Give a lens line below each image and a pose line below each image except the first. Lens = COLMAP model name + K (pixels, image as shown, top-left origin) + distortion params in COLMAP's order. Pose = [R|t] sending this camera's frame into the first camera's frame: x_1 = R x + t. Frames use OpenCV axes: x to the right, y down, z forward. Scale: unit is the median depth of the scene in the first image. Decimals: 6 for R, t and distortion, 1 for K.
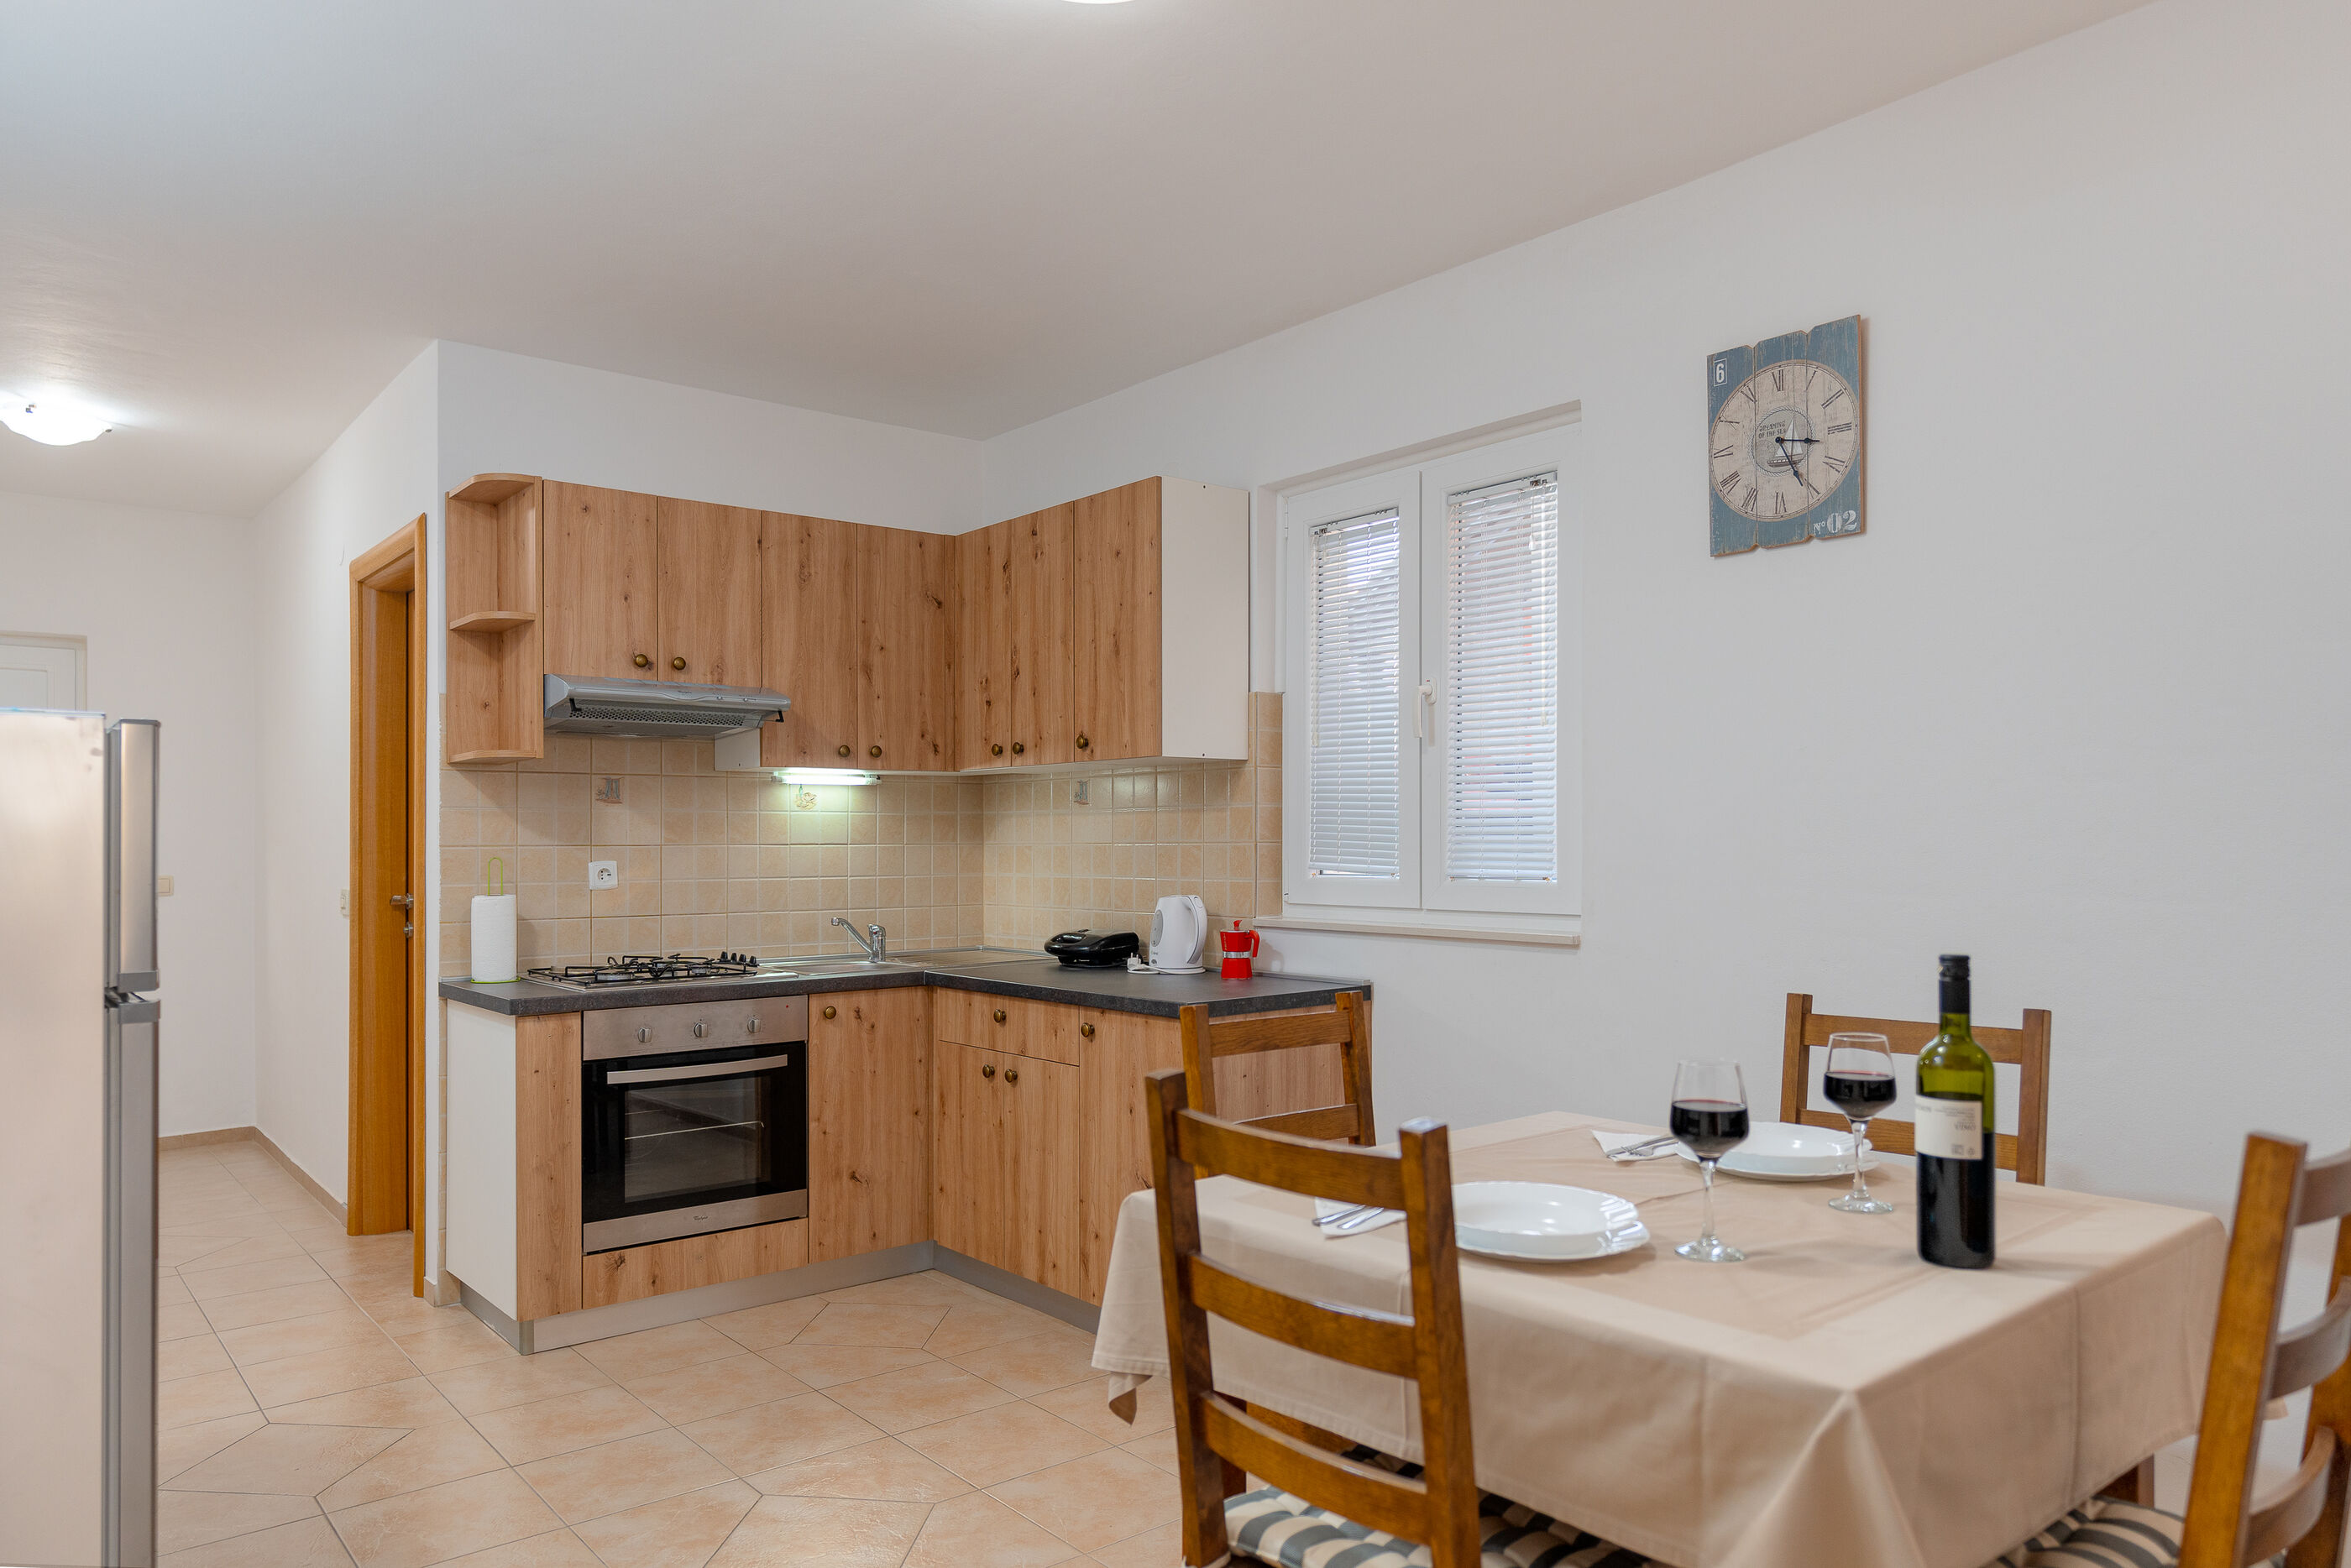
lens RADIAL K [[1483.7, 0, 1114.5], [0, 1483.7, 836.0], [0, 0, 1]] dist [-0.002535, -0.002618]
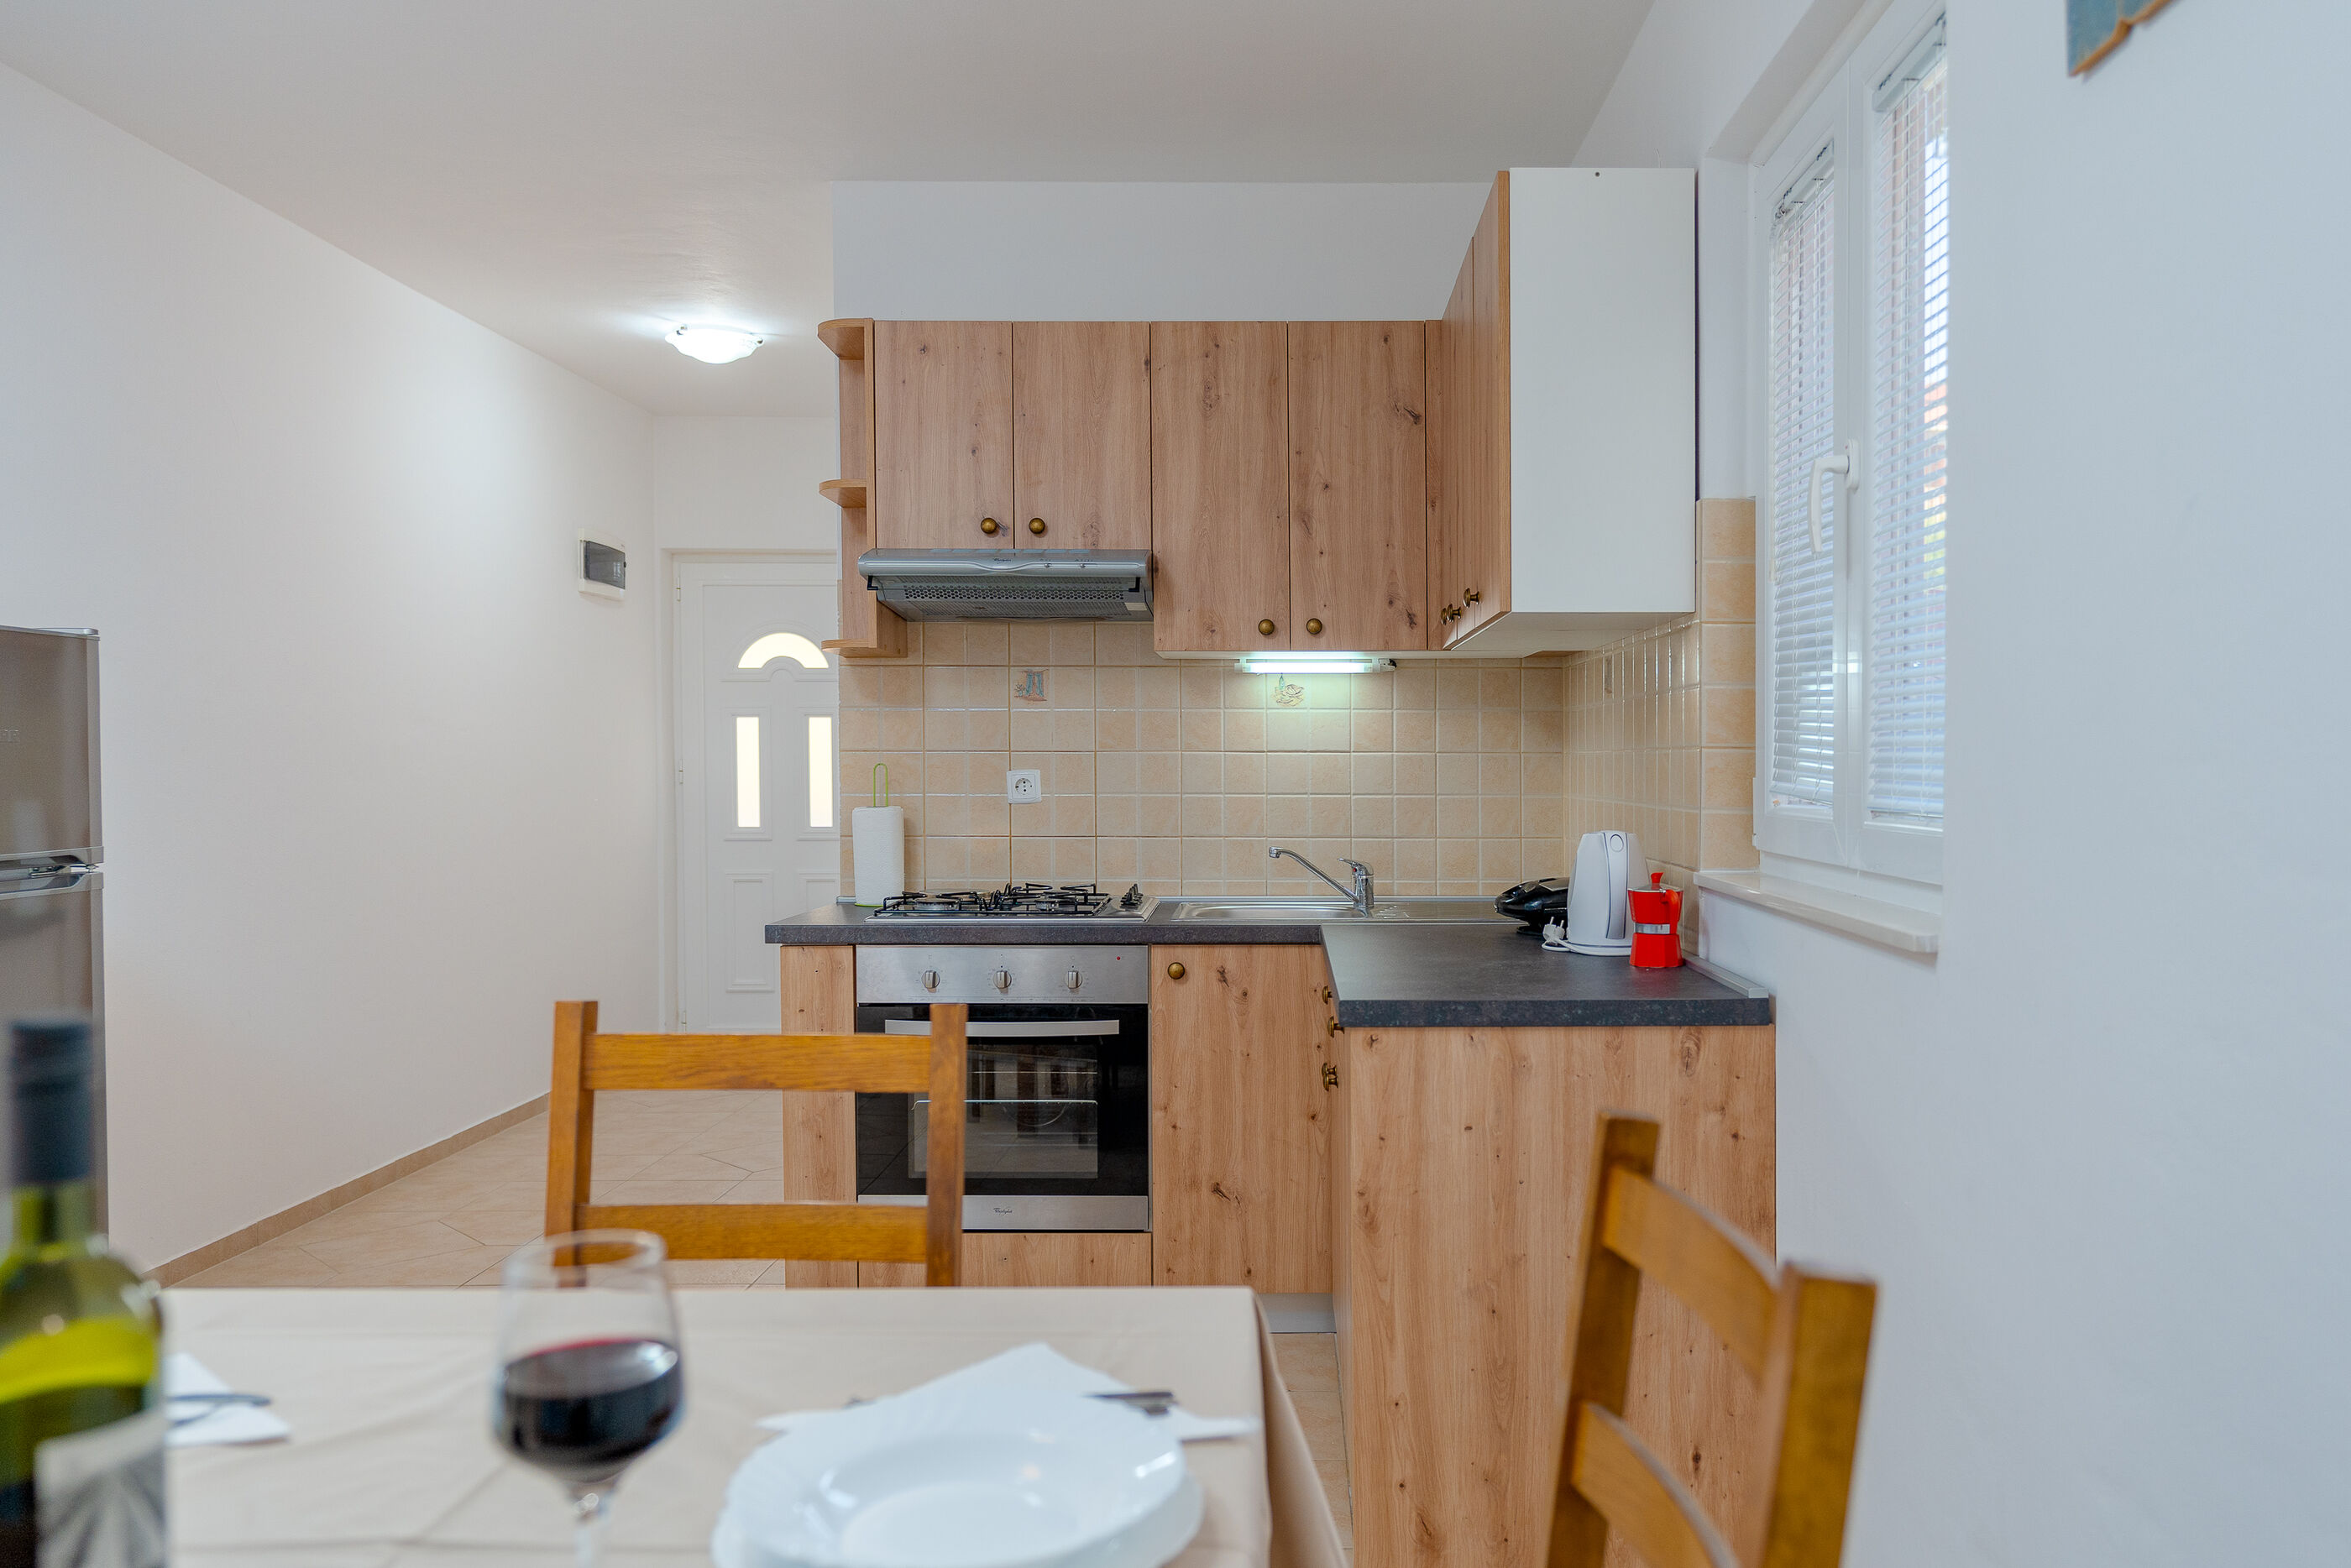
lens RADIAL K [[1703.9, 0, 1178.1], [0, 1703.9, 787.8], [0, 0, 1]] dist [-0.014032, 0.003051]
pose [[0.795177, 0.016741, -0.606147, 0.330364], [-0.003753, 0.999736, 0.022687, 0.005308], [0.606366, -0.015765, 0.795029, 0.301748]]
